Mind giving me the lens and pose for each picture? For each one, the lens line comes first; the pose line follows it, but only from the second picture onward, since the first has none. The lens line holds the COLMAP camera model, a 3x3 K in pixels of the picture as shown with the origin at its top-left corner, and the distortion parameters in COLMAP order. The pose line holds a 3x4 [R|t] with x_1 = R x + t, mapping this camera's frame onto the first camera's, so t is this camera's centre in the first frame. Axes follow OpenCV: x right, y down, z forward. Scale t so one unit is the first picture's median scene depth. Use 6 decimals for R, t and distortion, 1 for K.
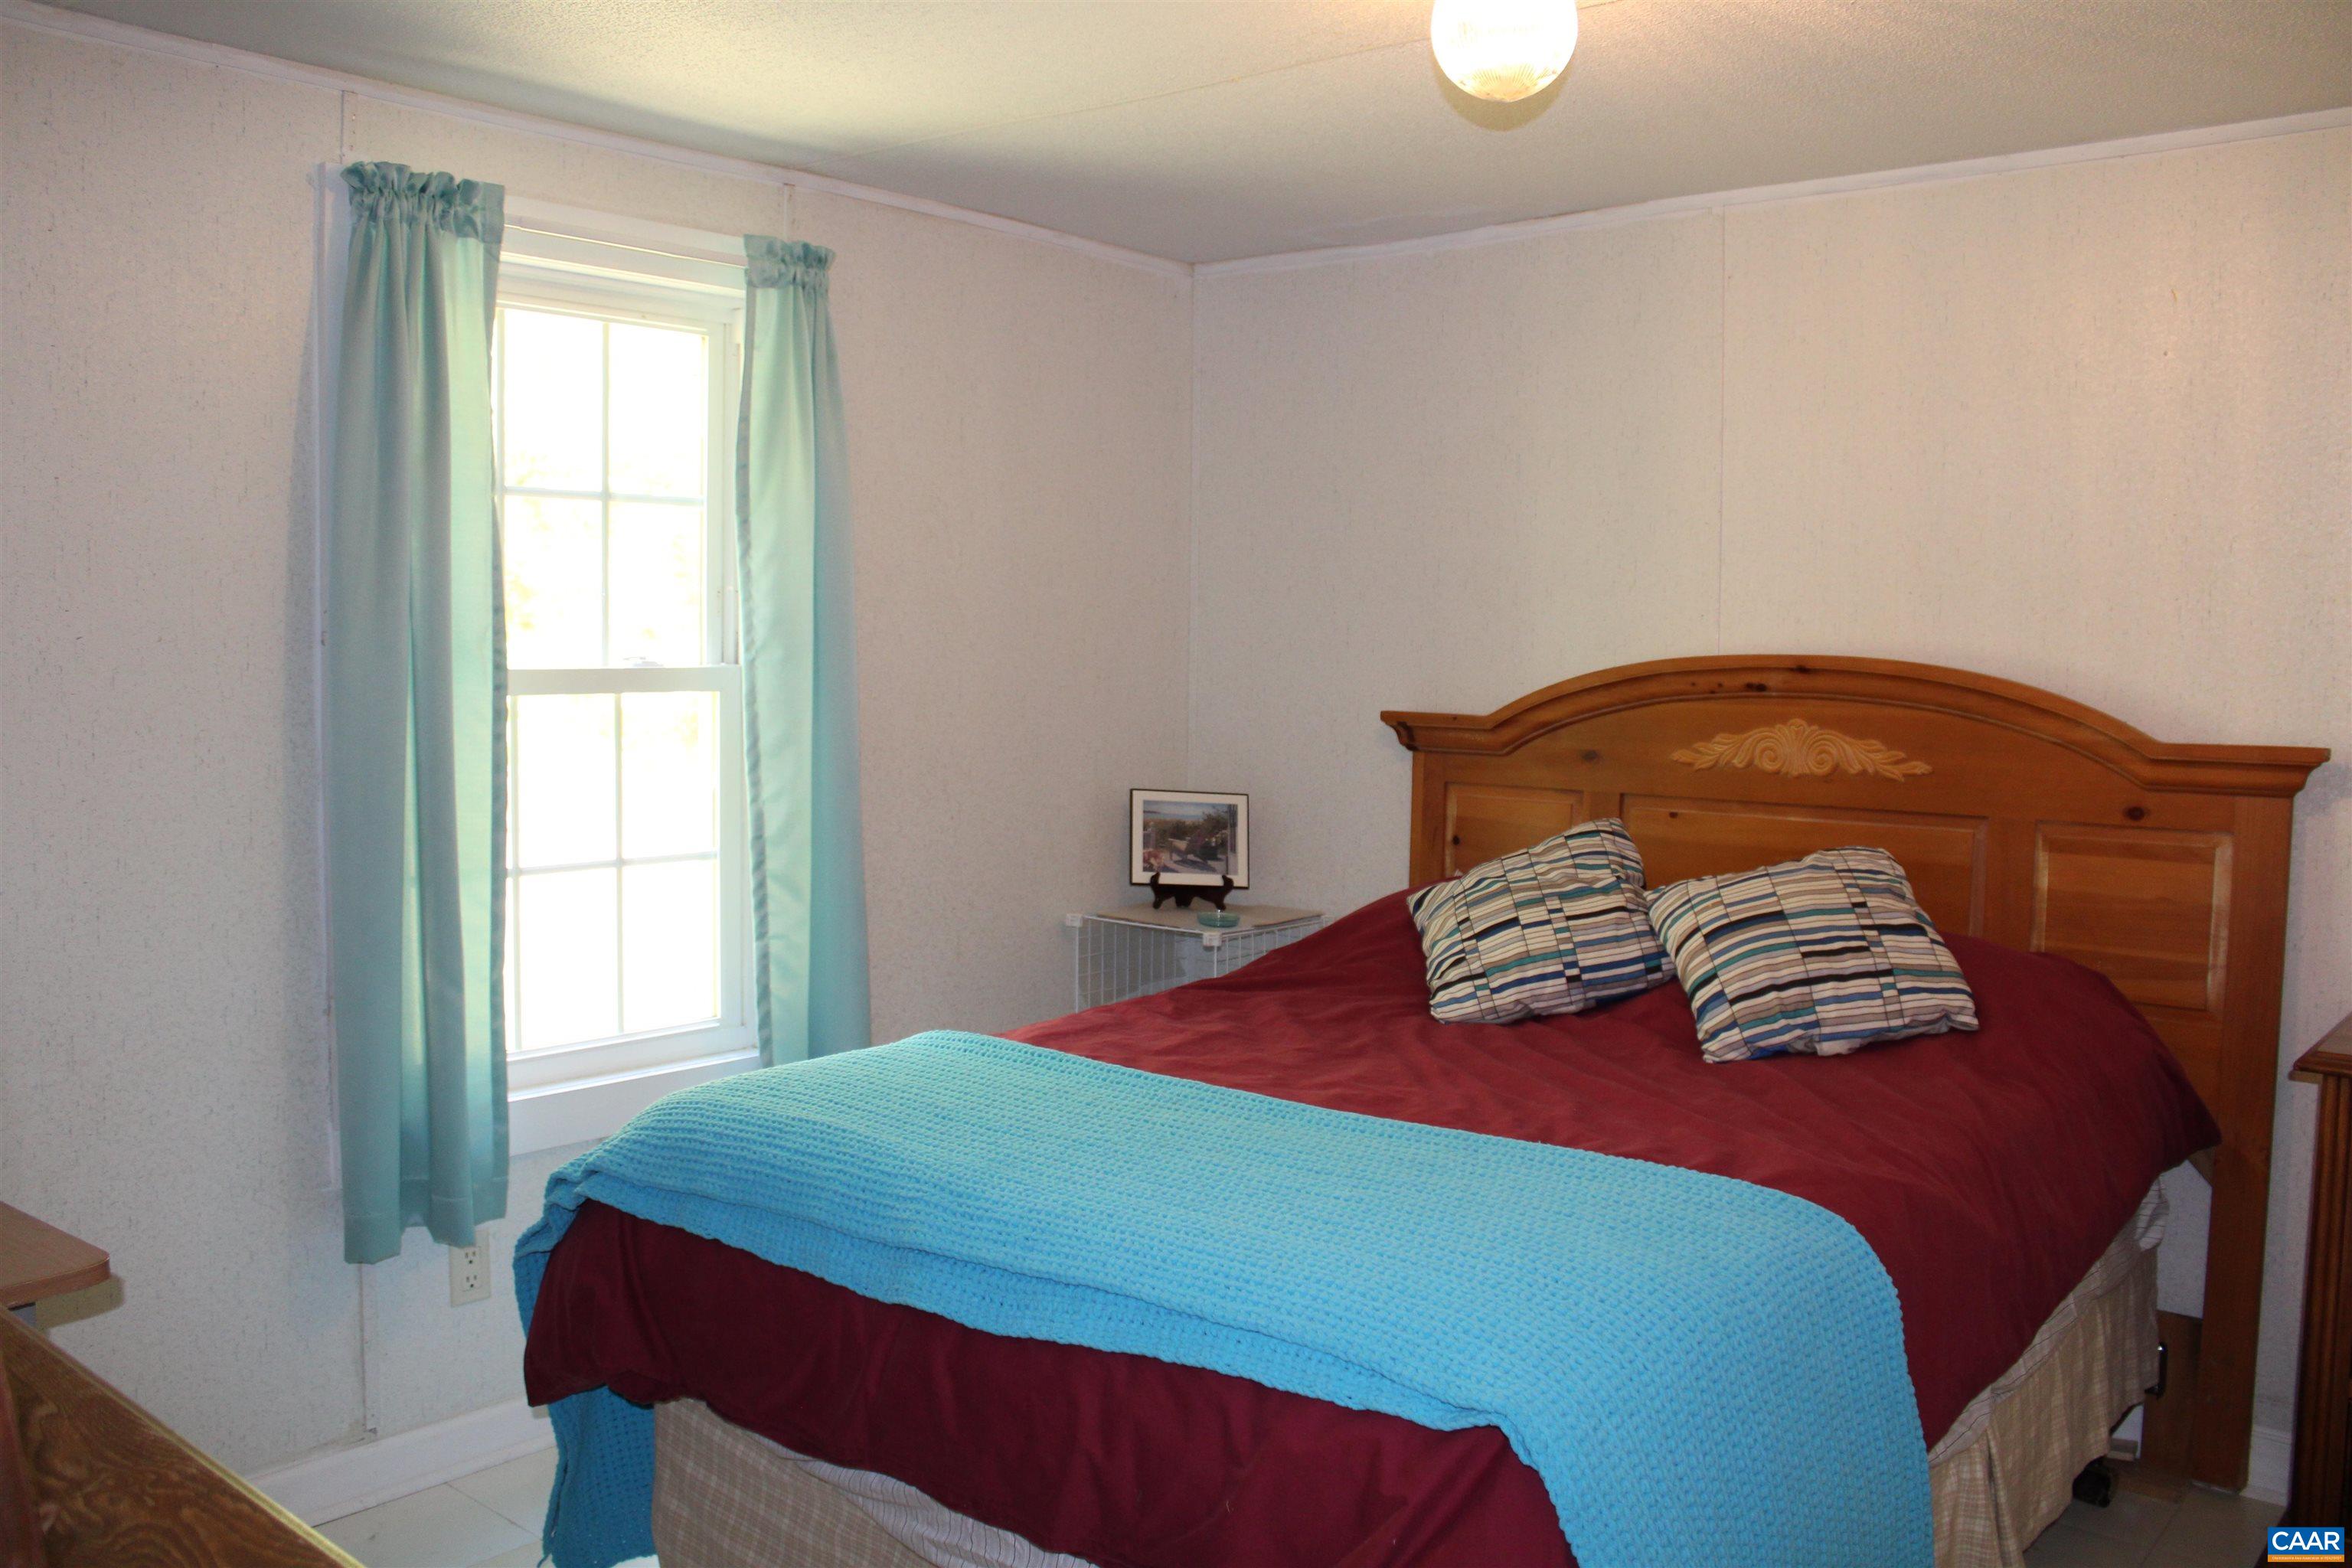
lens RADIAL K [[1924.8, 0, 1175.1], [0, 1924.8, 783.6], [0, 0, 1]] dist [-0.118251, 0.065789]
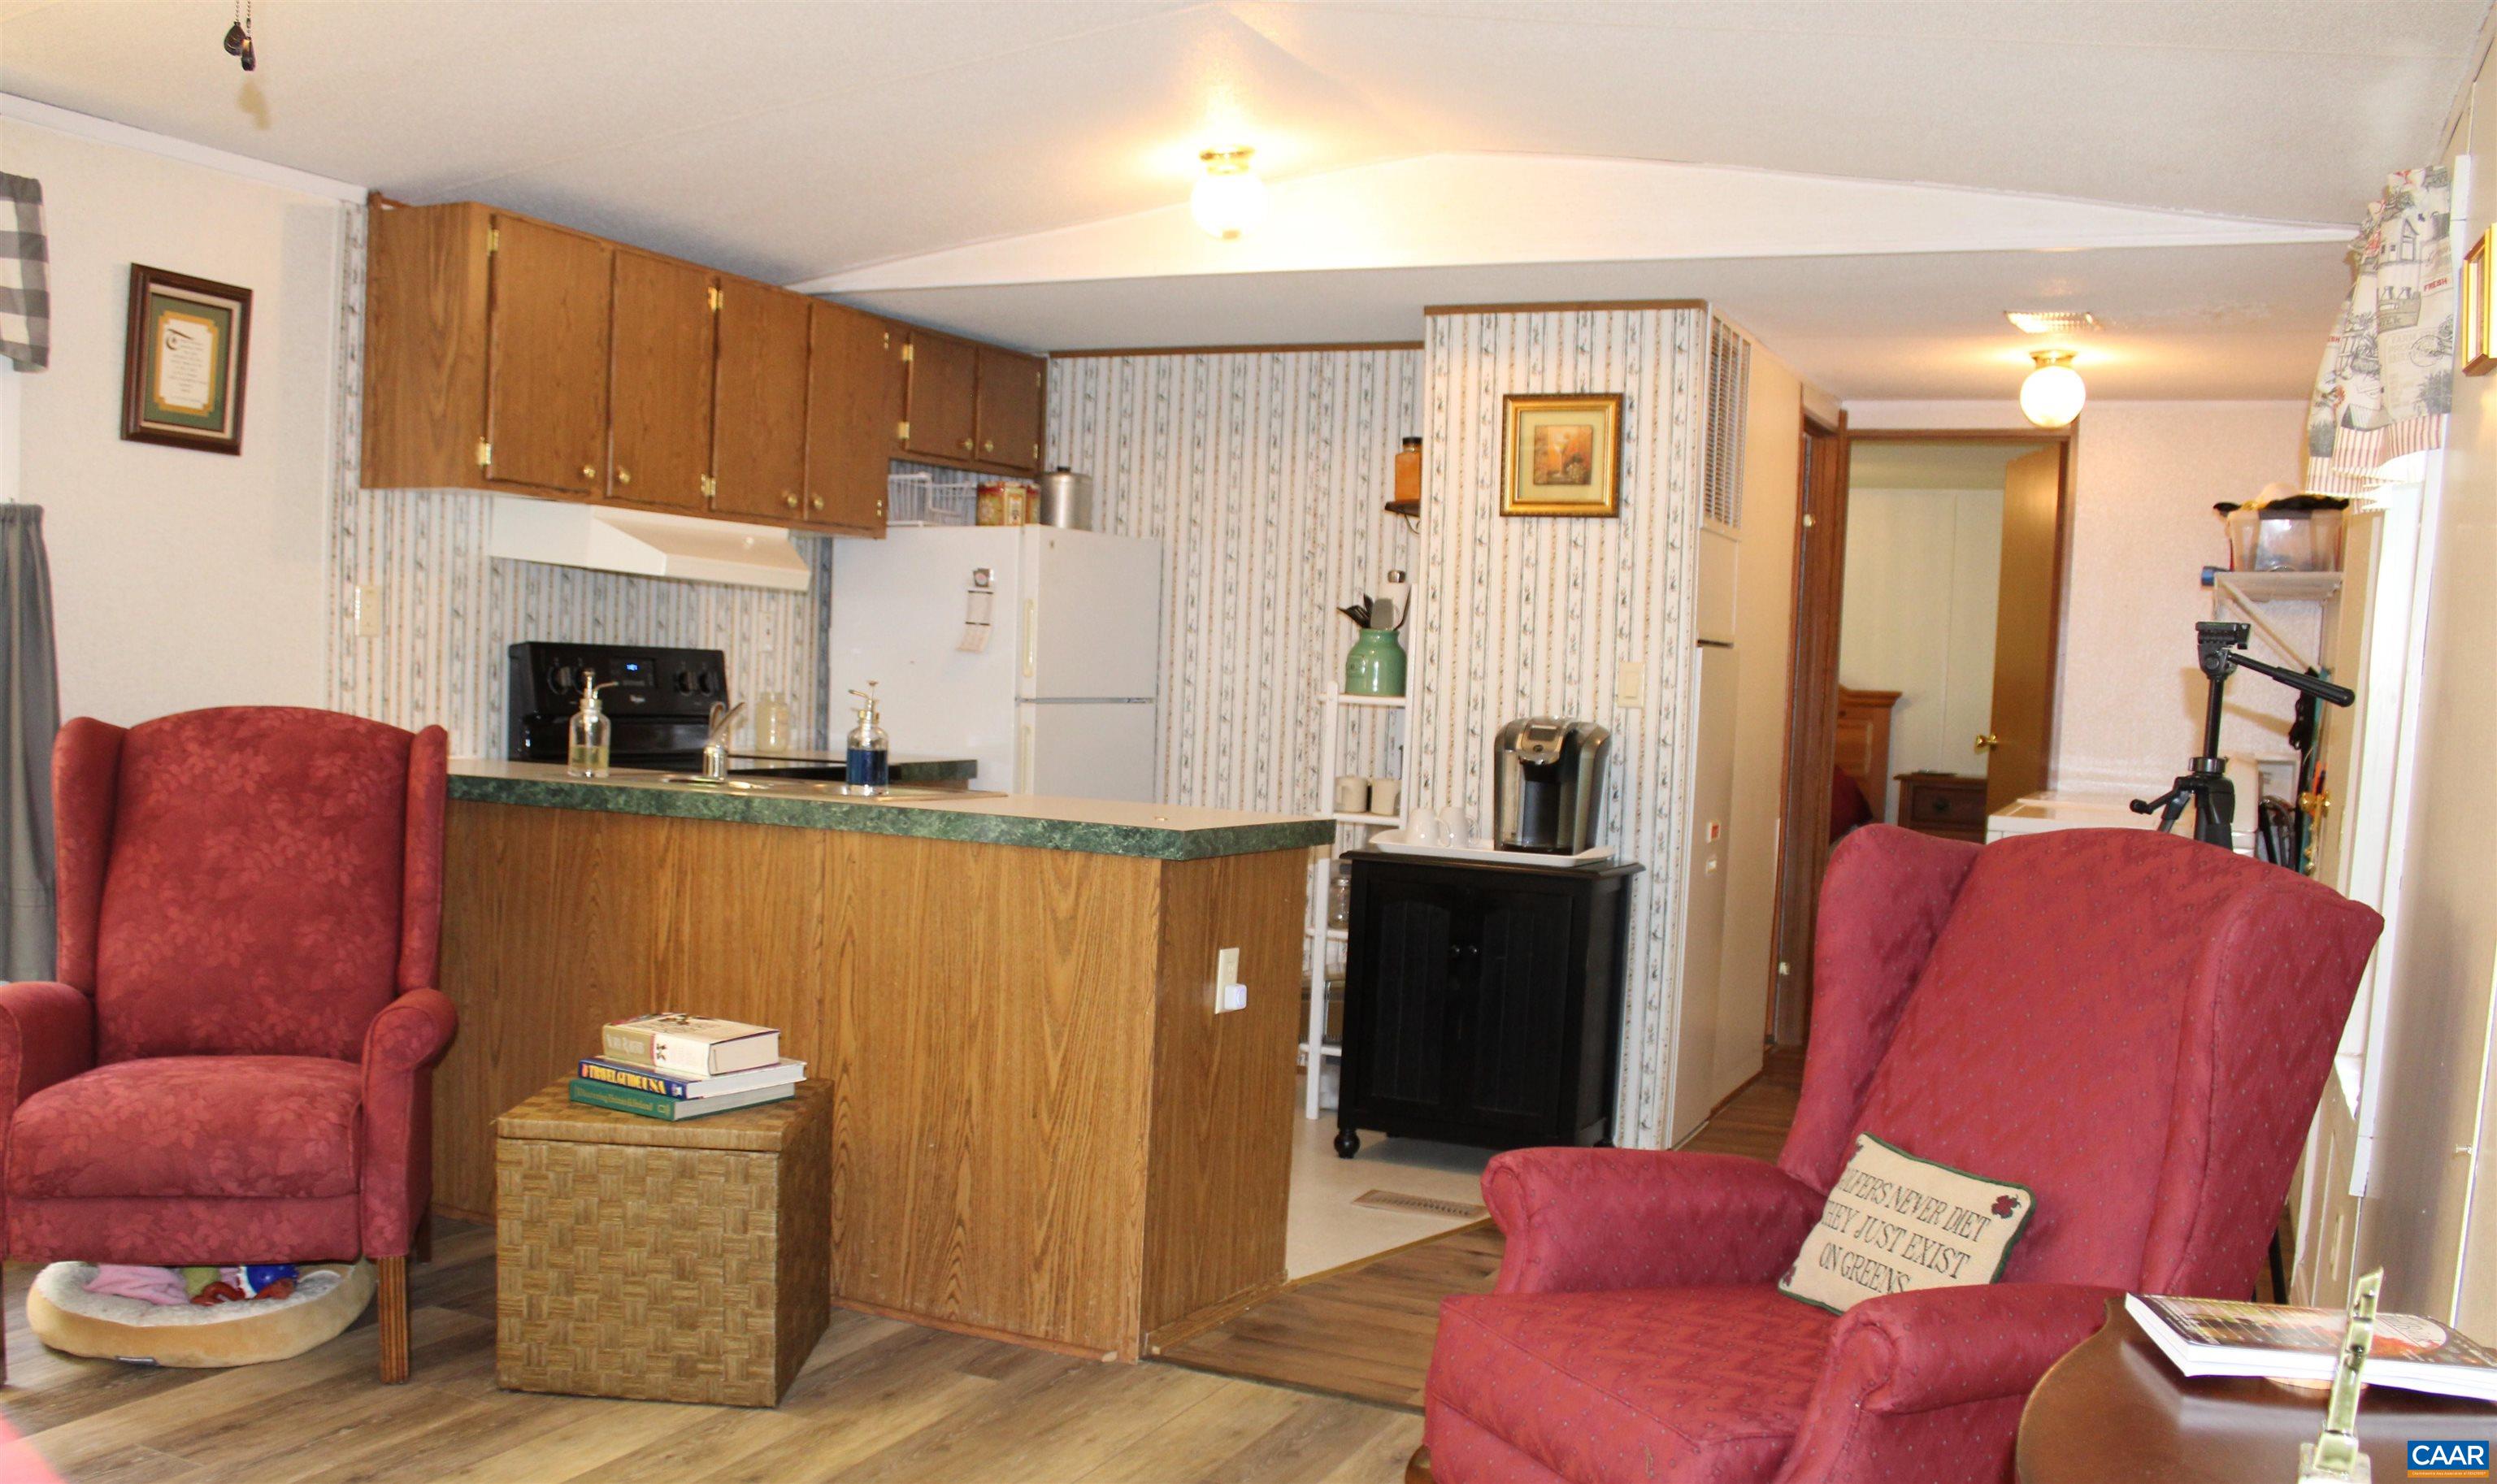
lens RADIAL K [[2213.7, 0, 1194.3], [0, 2213.7, 866.5], [0, 0, 1]] dist [-0.133932, 0.078978]
pose [[0.969005, 0.001018, 0.247038, -1.384606], [-0.008256, 0.999566, 0.028263, 0.173981], [-0.246902, -0.029427, 0.968594, -2.188220]]
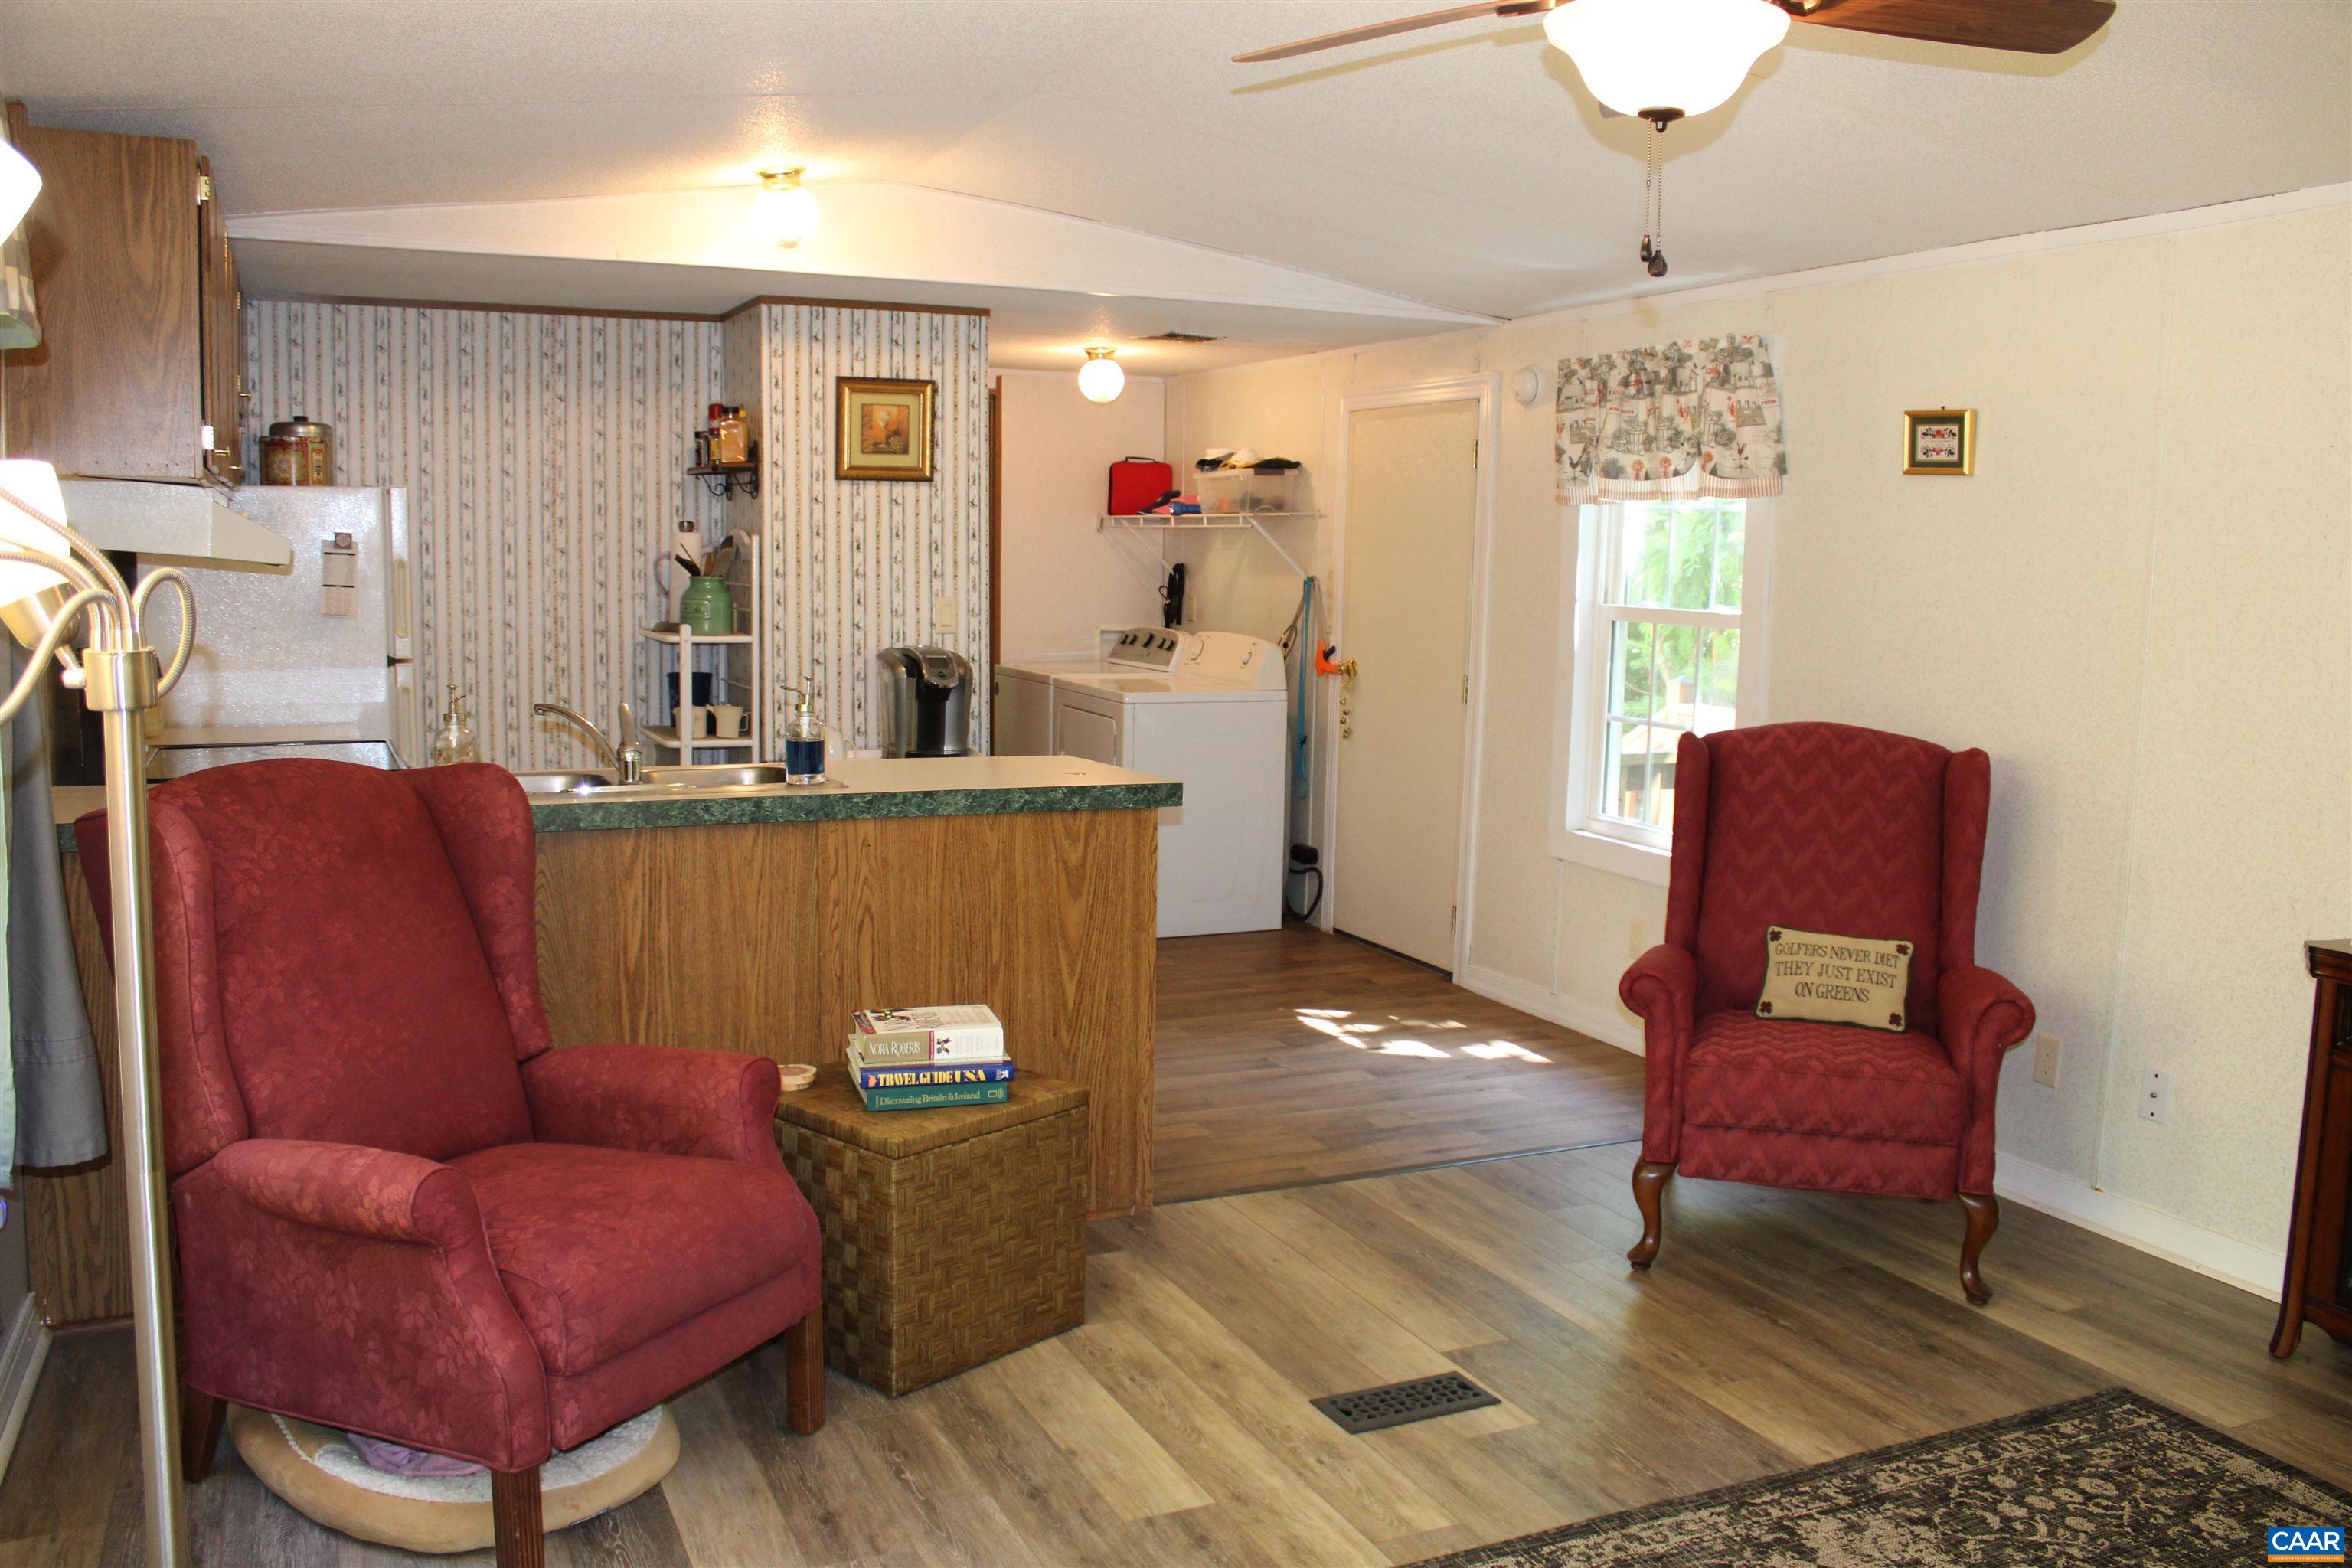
lens RADIAL K [[1924.8, 0, 1177.5], [0, 1924.8, 781.4], [0, 0, 1]] dist [-0.118251, 0.065789]
pose [[0.436708, -0.114767, 0.892253, -2.310630], [0.052388, 0.993390, 0.102135, 0.047093], [-0.898077, 0.002140, 0.439834, -1.573555]]
